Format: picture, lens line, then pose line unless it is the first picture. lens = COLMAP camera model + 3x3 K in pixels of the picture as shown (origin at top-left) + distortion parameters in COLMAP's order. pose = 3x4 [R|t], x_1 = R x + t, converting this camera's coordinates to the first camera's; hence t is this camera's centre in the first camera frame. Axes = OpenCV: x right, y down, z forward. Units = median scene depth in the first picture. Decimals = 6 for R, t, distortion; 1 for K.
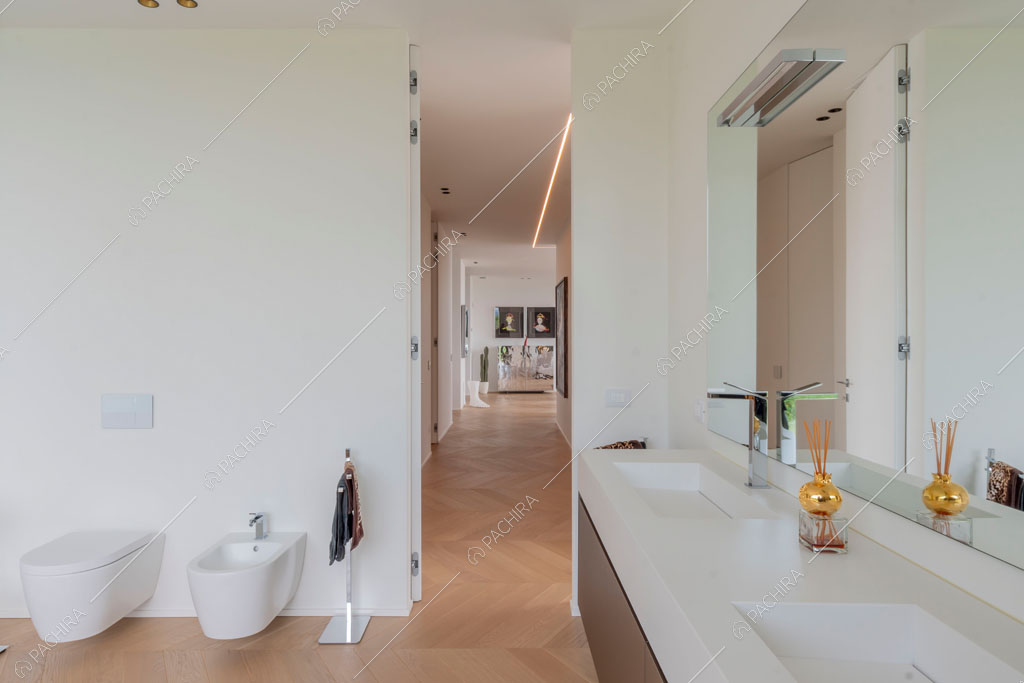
lens RADIAL K [[675.5, 0, 506.3], [0, 675.5, 347.7], [0, 0, 1]] dist [0.004830, 0.002880]
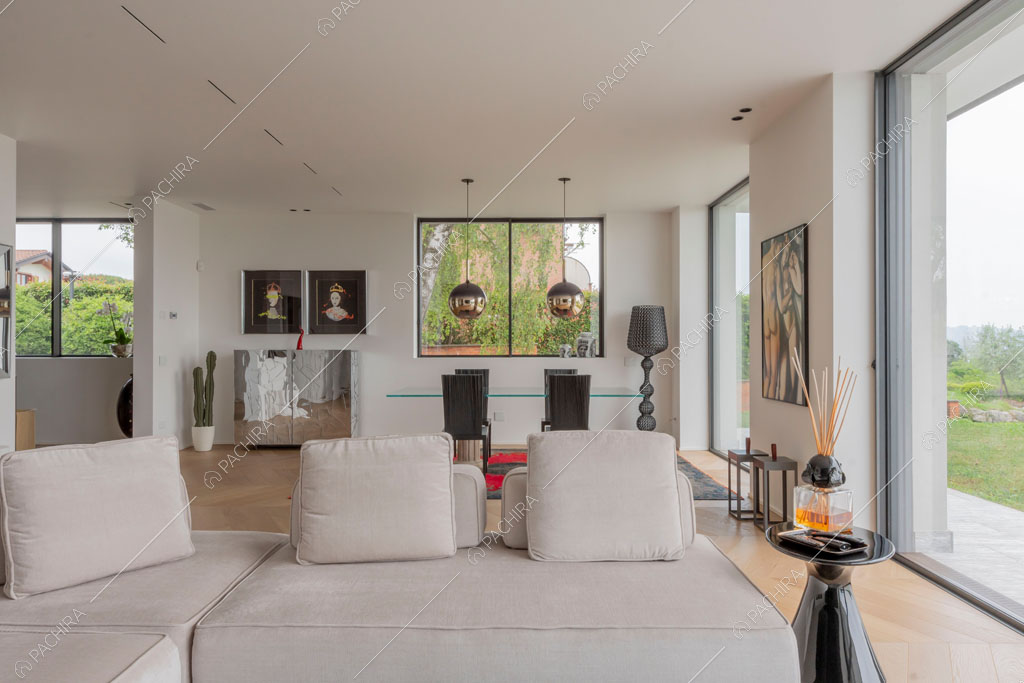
lens RADIAL K [[675.5, 0, 516.5], [0, 675.5, 343.3], [0, 0, 1]] dist [0.004830, 0.002880]
pose [[0.999900, 0.000584, 0.014100, 0.174103], [-0.000479, 0.999972, -0.007486, -0.004100], [-0.014104, 0.007479, 0.999873, 0.511243]]
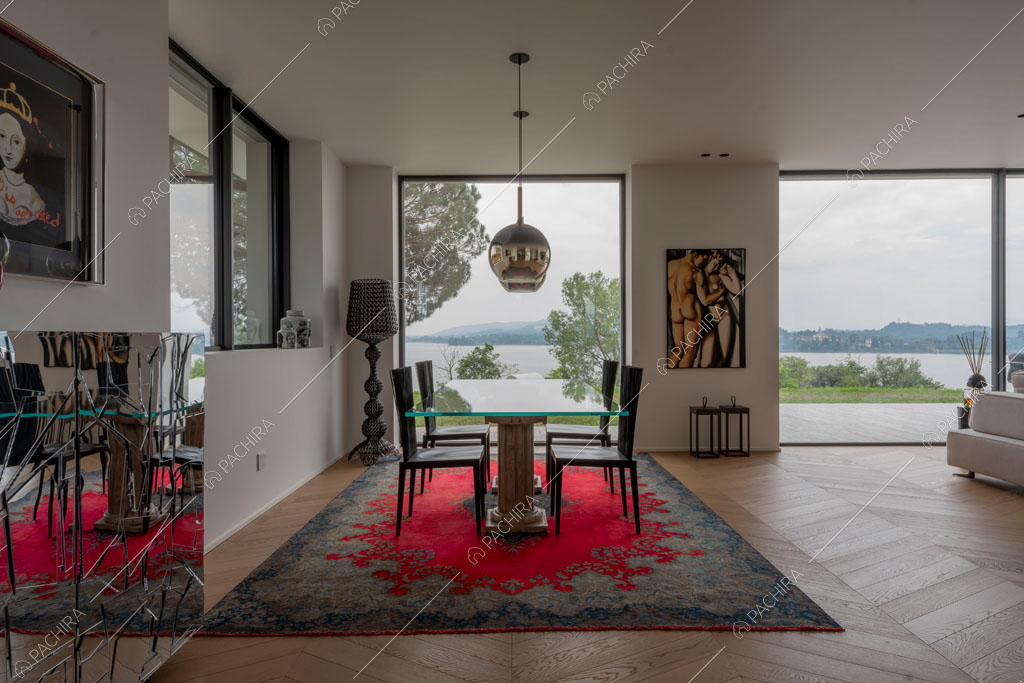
lens RADIAL K [[615.1, 0, 505.5], [0, 615.1, 338.7], [0, 0, 1]] dist [0.004631, -0.000800]
pose [[-0.005443, -0.001625, 0.999984, -0.068688], [0.009774, 0.999951, 0.001678, -0.001172], [-0.999937, 0.009783, -0.005427, 0.908424]]
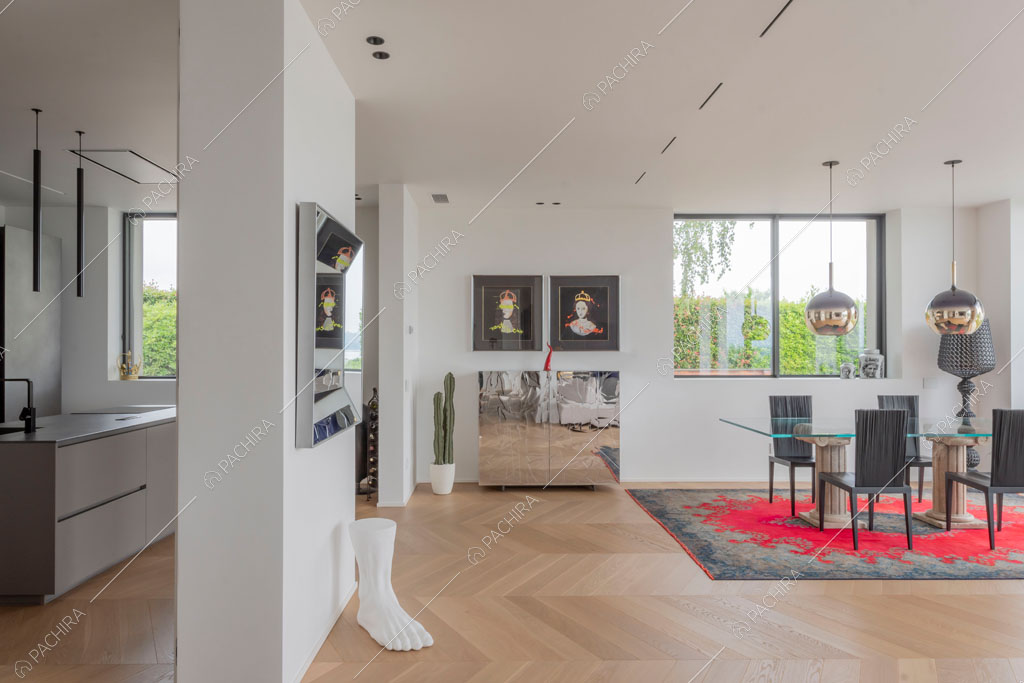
lens RADIAL K [[675.5, 0, 506.8], [0, 675.5, 340.6], [0, 0, 1]] dist [0.004830, 0.002880]
pose [[0.999655, -0.000141, 0.026251, -0.006431], [0.000623, 0.999831, -0.018358, -0.013188], [-0.026244, 0.018368, 0.999487, 0.592271]]
